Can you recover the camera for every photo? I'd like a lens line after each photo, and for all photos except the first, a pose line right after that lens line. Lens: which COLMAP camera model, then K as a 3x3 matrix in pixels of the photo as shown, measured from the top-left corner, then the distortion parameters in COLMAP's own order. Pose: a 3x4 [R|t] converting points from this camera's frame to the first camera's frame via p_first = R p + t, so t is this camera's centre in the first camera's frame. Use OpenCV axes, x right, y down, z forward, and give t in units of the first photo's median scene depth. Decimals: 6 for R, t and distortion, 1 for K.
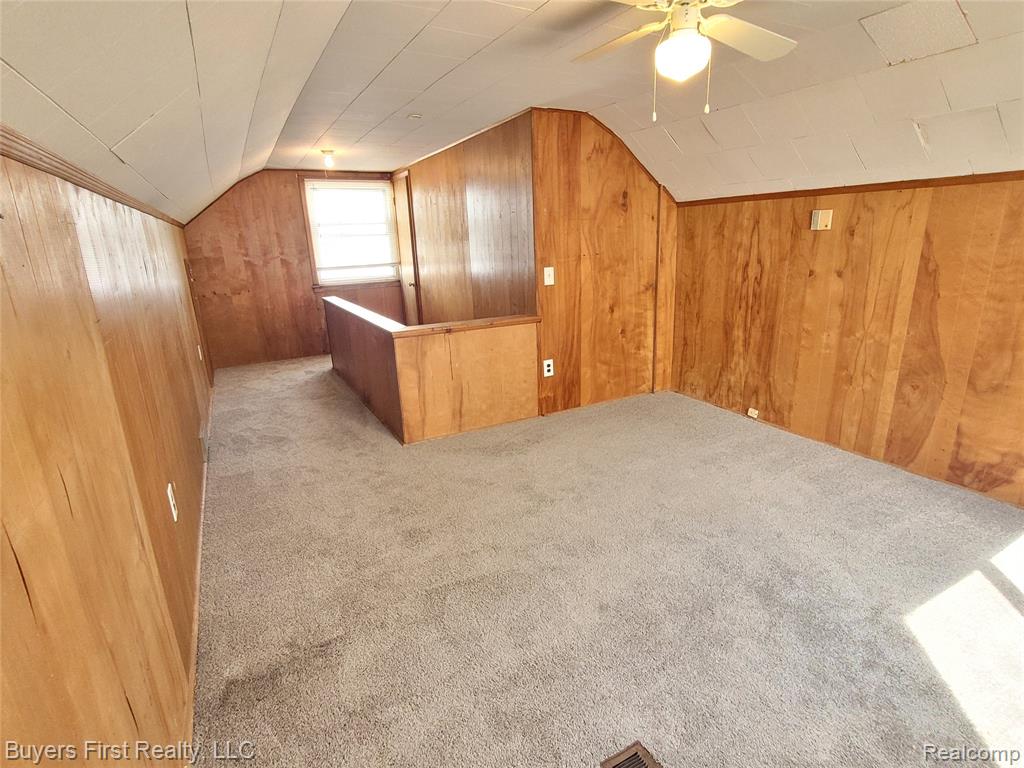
lens RADIAL K [[516.1, 0, 521.5], [0, 516.1, 384.5], [0, 0, 1]] dist [-0.000830, 0.000104]
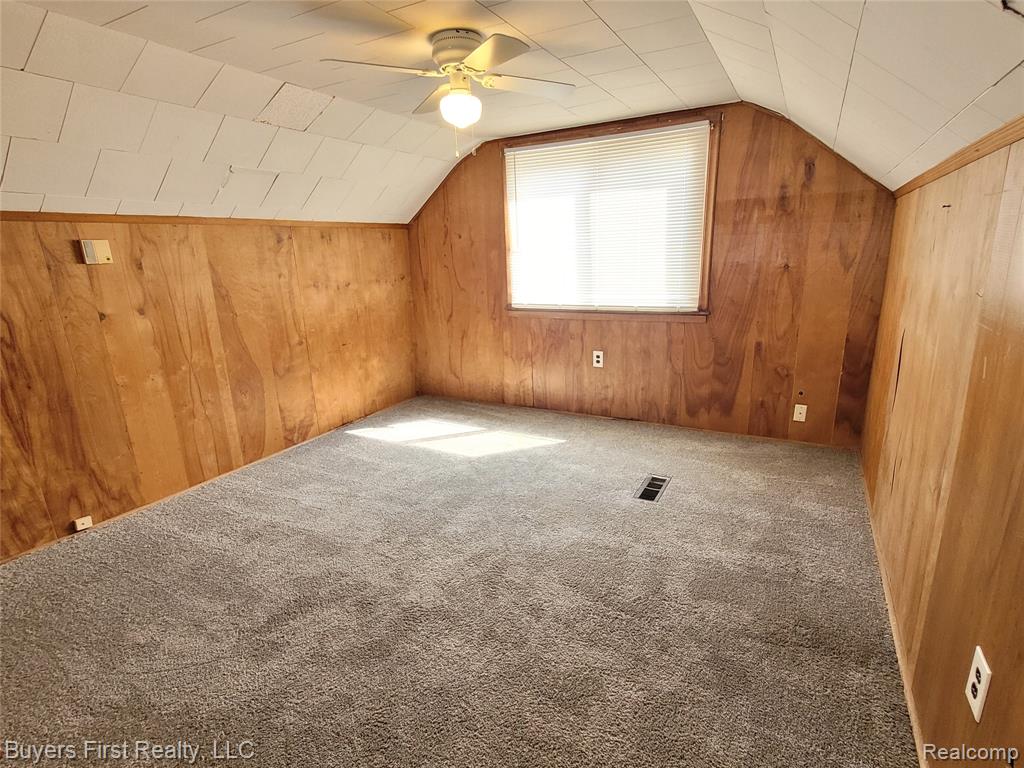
lens RADIAL K [[533.7, 0, 514.9], [0, 533.7, 388.3], [0, 0, 1]] dist [0.002933, 0.000567]
pose [[-0.530884, -0.175080, 0.829162, -0.523241], [0.282202, 0.886060, 0.367778, -0.254085], [-0.799077, 0.429238, -0.420987, 0.929455]]
